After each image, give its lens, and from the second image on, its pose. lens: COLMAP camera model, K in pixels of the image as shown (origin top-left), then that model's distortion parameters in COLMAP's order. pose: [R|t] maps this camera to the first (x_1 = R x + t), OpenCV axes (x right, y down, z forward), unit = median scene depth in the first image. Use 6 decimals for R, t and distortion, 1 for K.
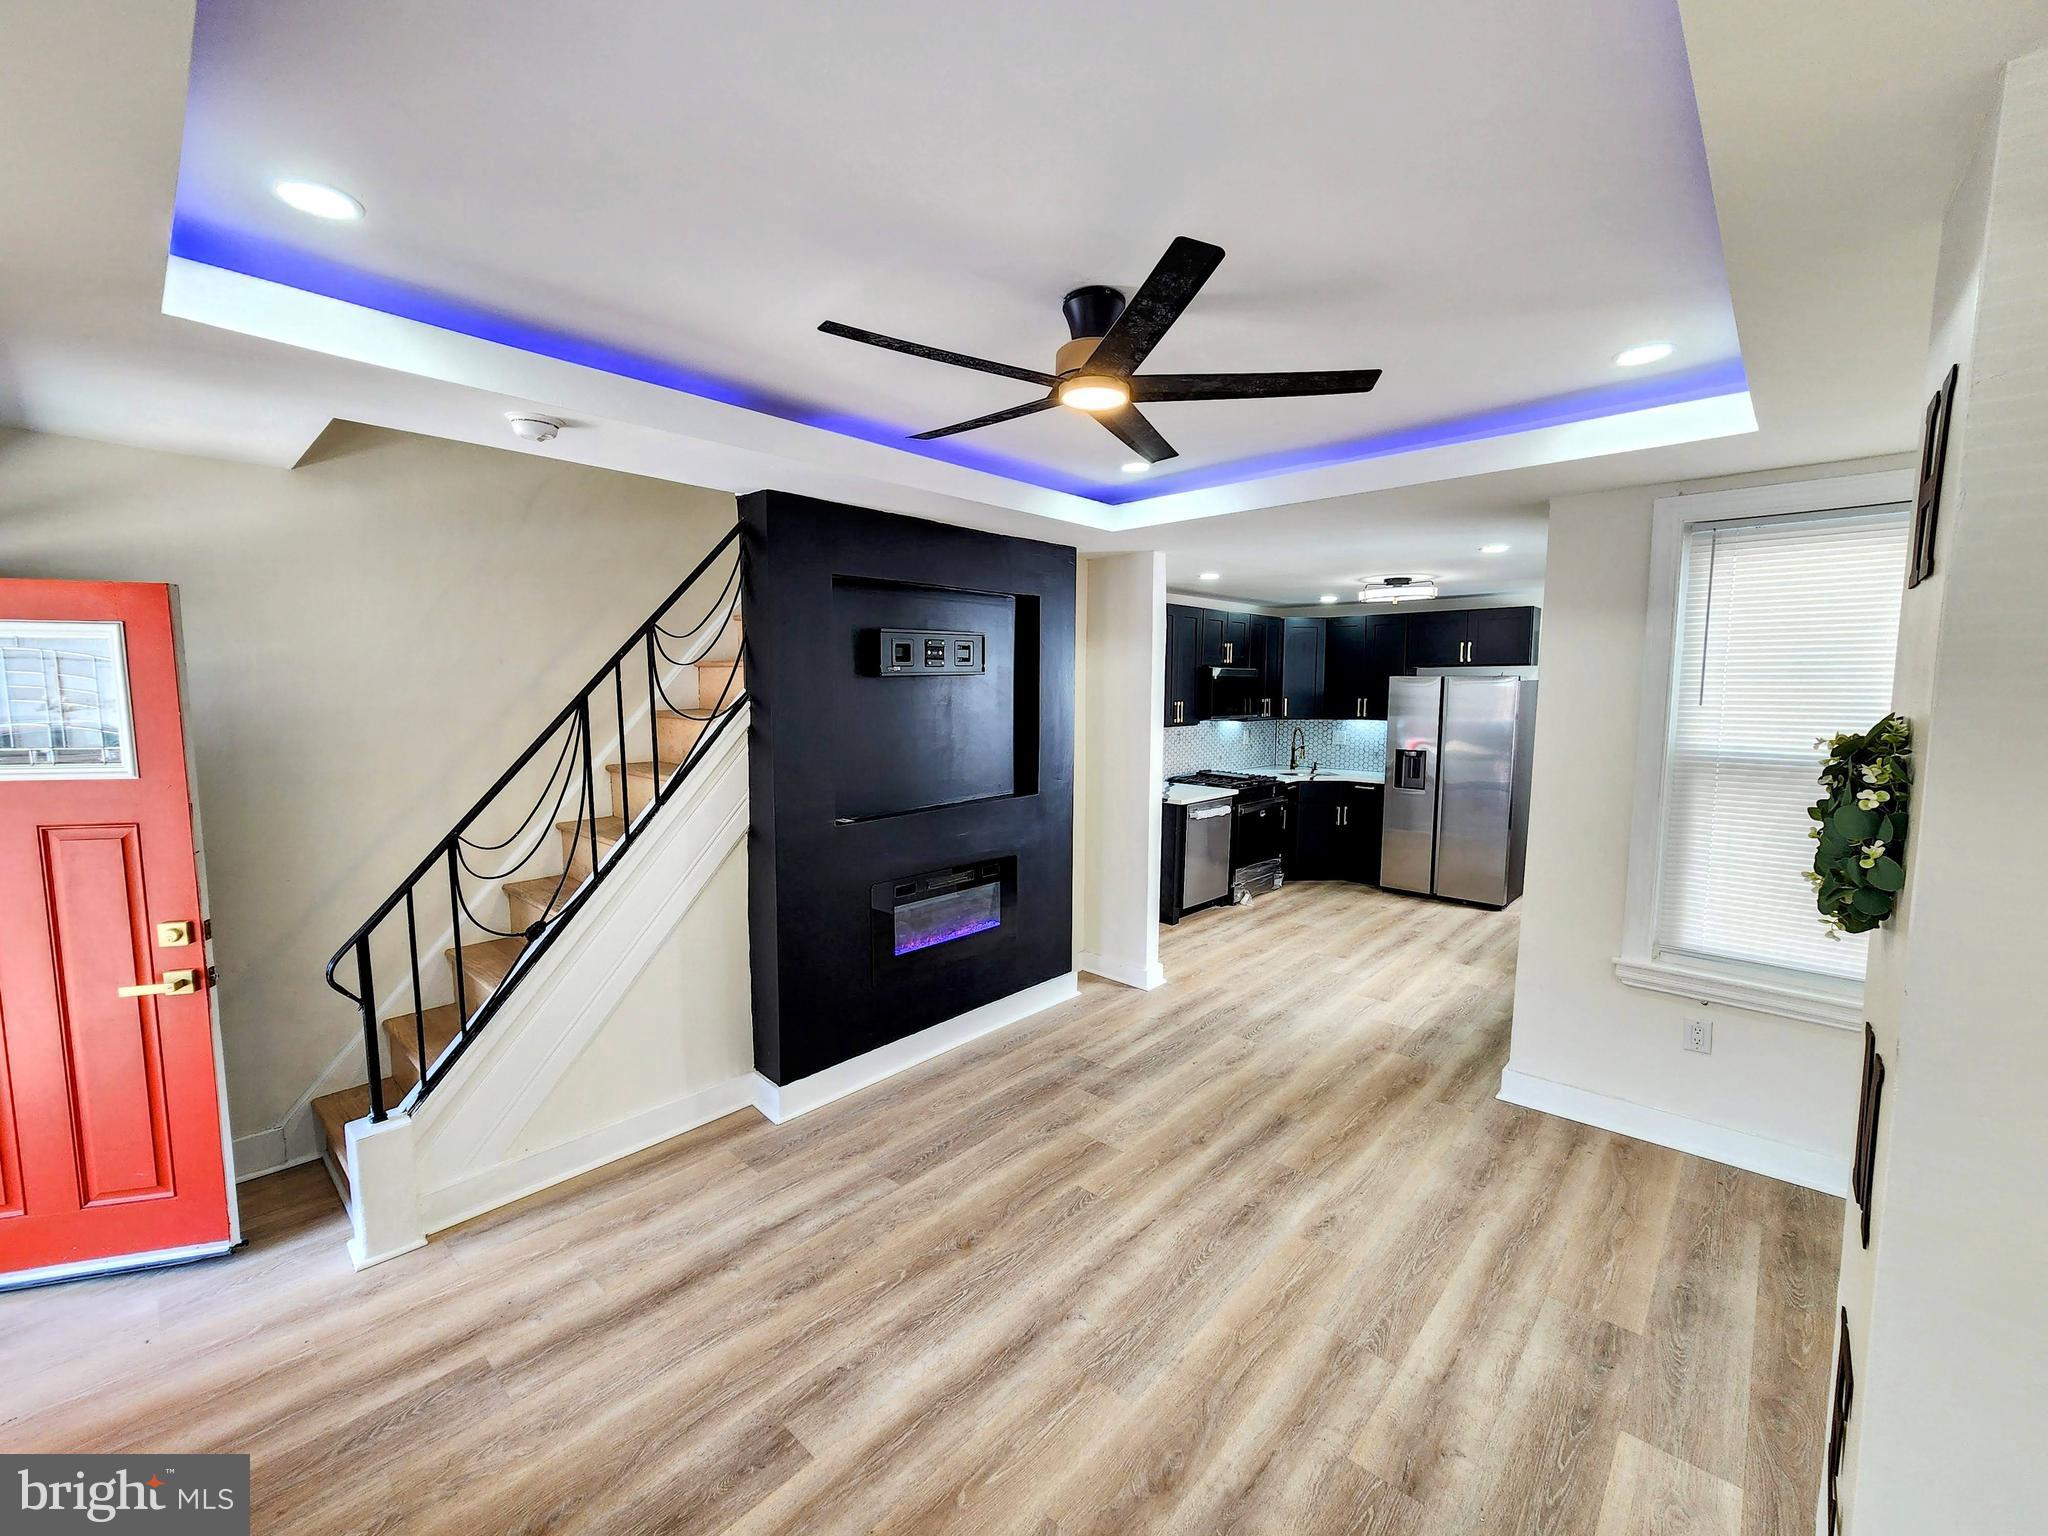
lens RADIAL K [[846.3, 0, 1021.3], [0, 846.3, 766.6], [0, 0, 1]] dist [-0.002320, -0.000064]
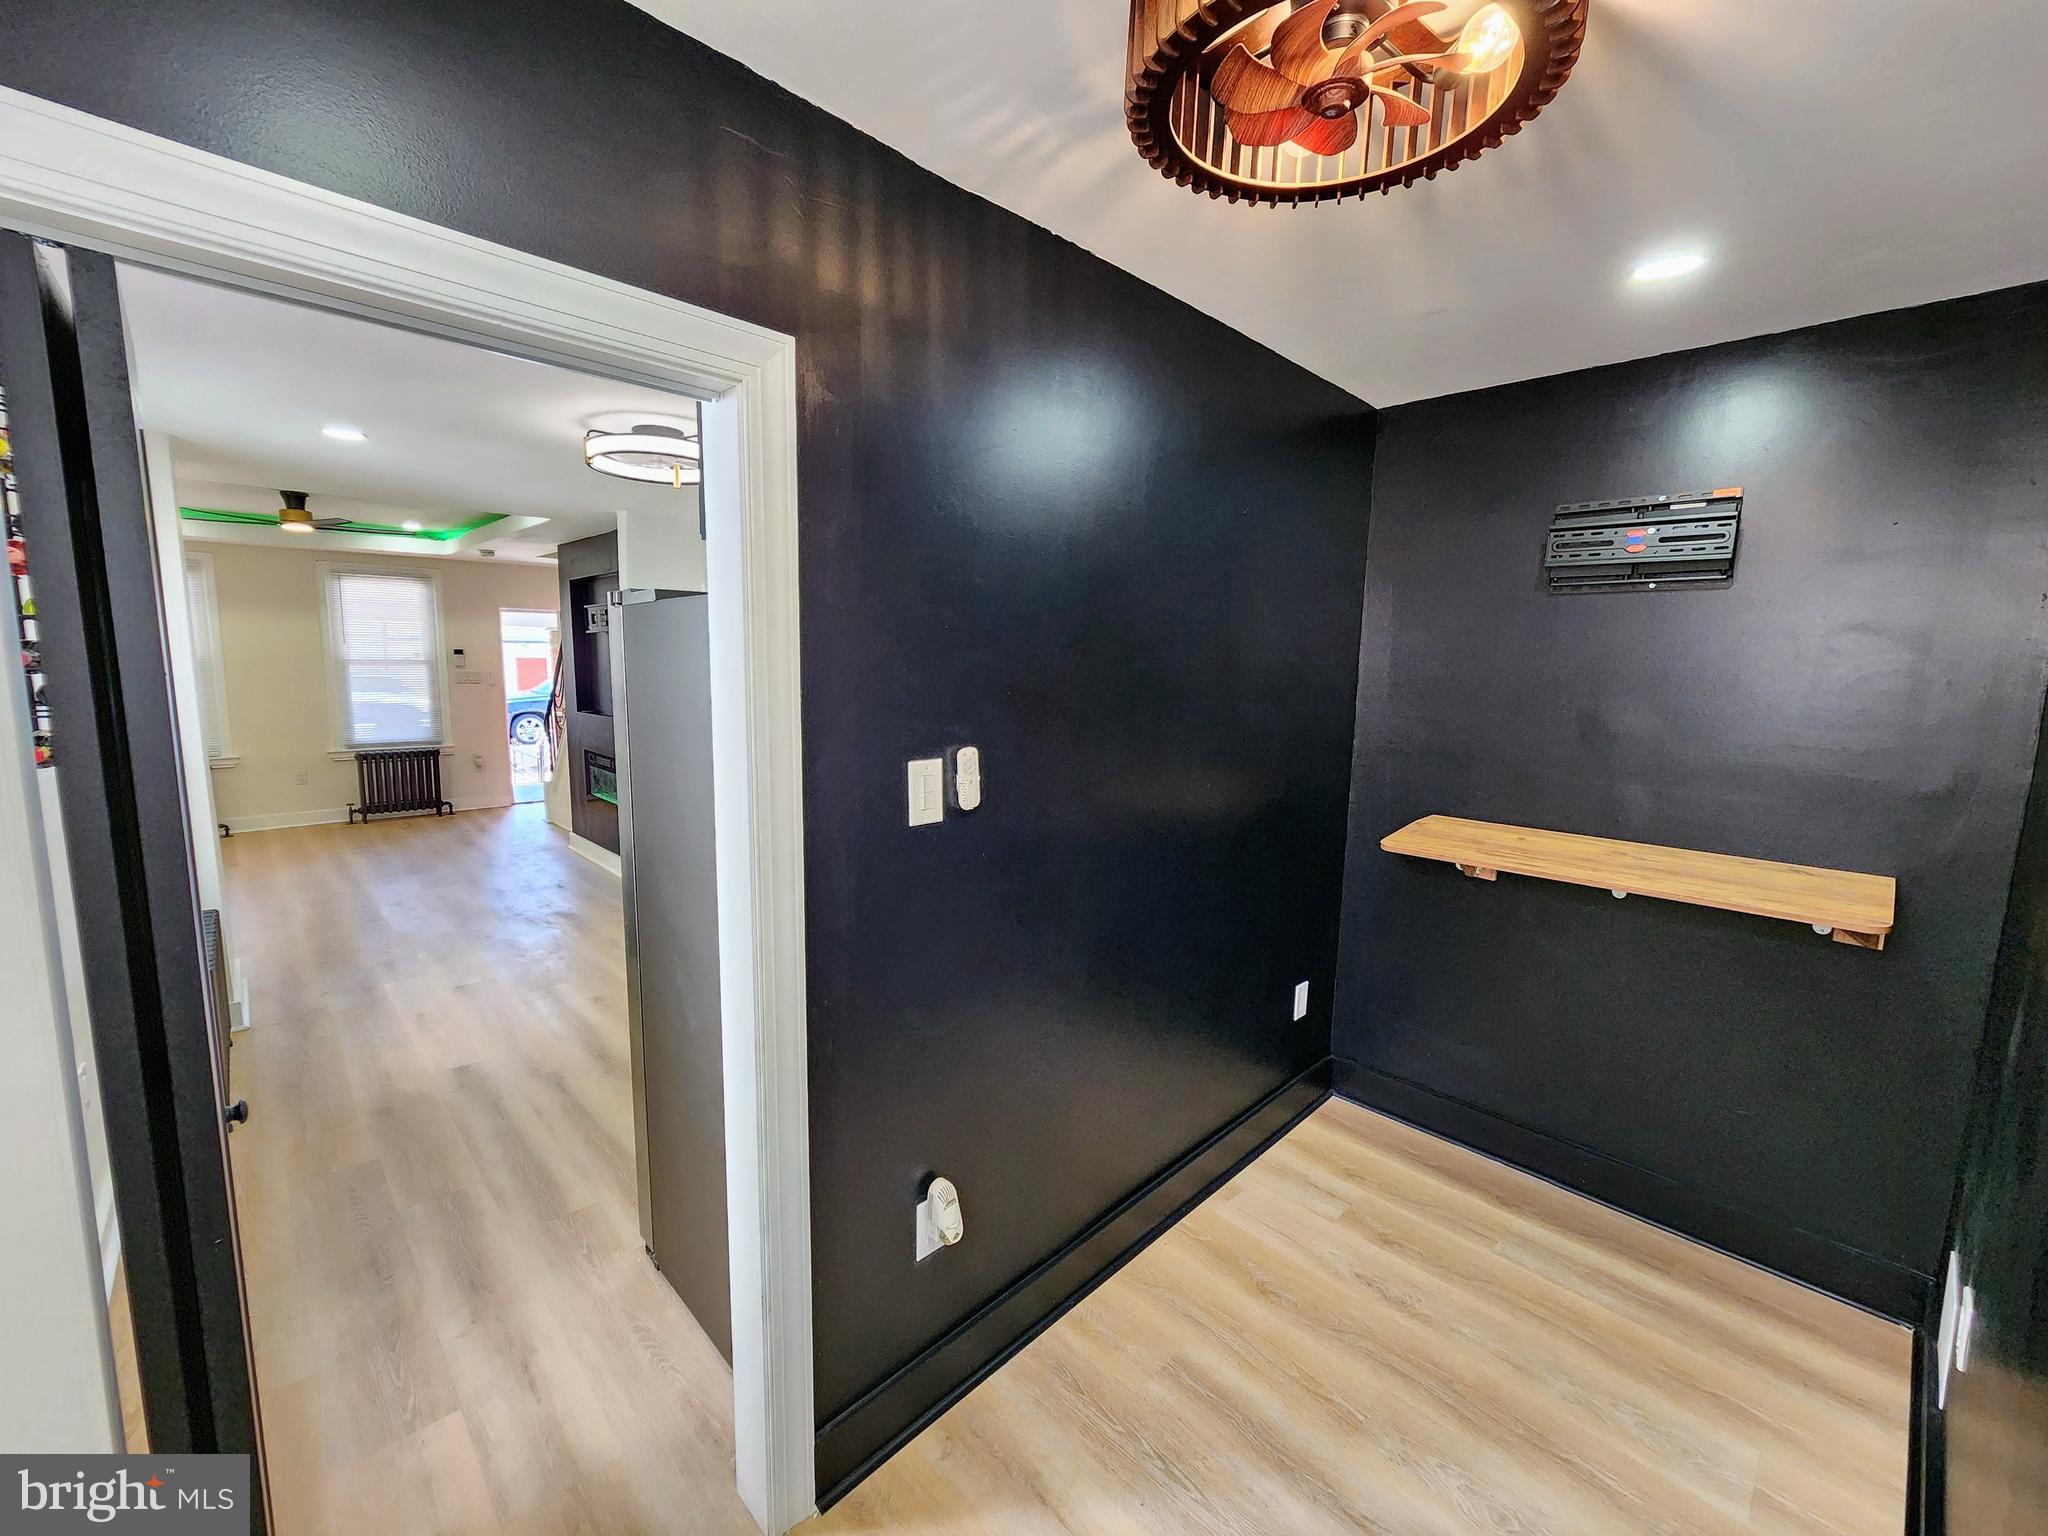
lens RADIAL K [[842.7, 0, 1024.0], [0, 842.7, 768.0], [0, 0, 1]] dist [-0.001278, 0.000166]
pose [[-0.063212, 0.129772, -0.989527, 1.535785], [-0.118885, 0.983471, 0.136572, -0.177114], [0.990894, 0.126273, -0.046739, 1.989254]]
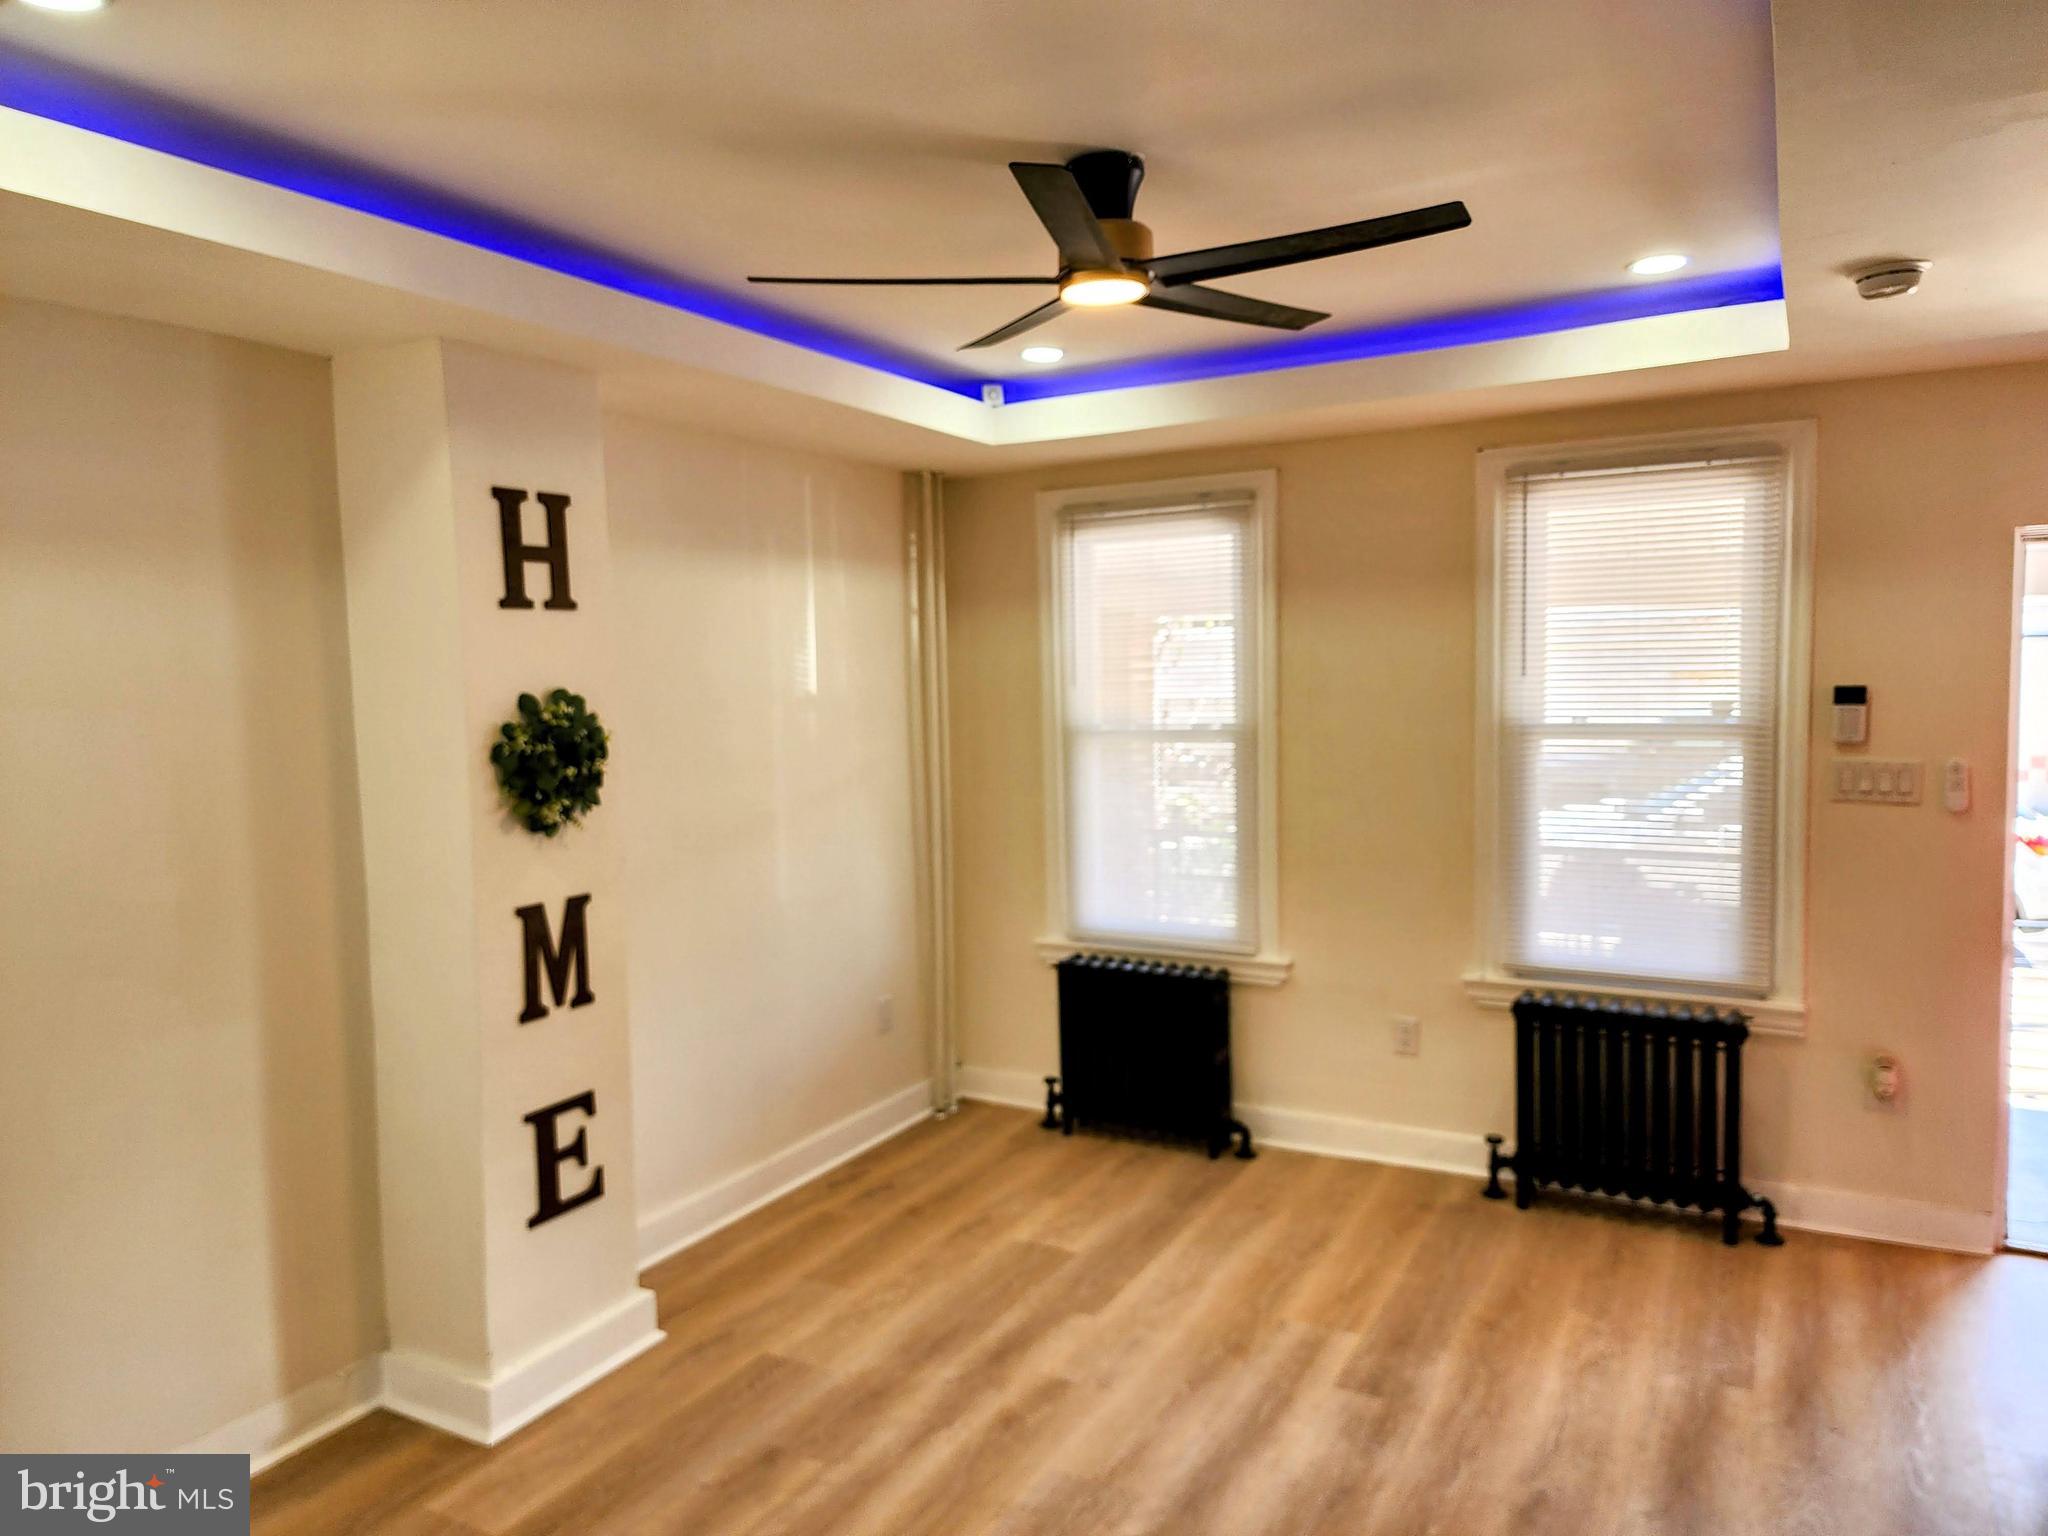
lens RADIAL K [[1383.1, 0, 1027.1], [0, 1383.1, 775.6], [0, 0, 1]] dist [0.032617, -0.002756]
pose [[-0.972412, 0.038793, -0.230022, 0.256402], [-0.002107, 0.984574, 0.174954, -0.123053], [0.233260, 0.170611, -0.957330, 1.257805]]
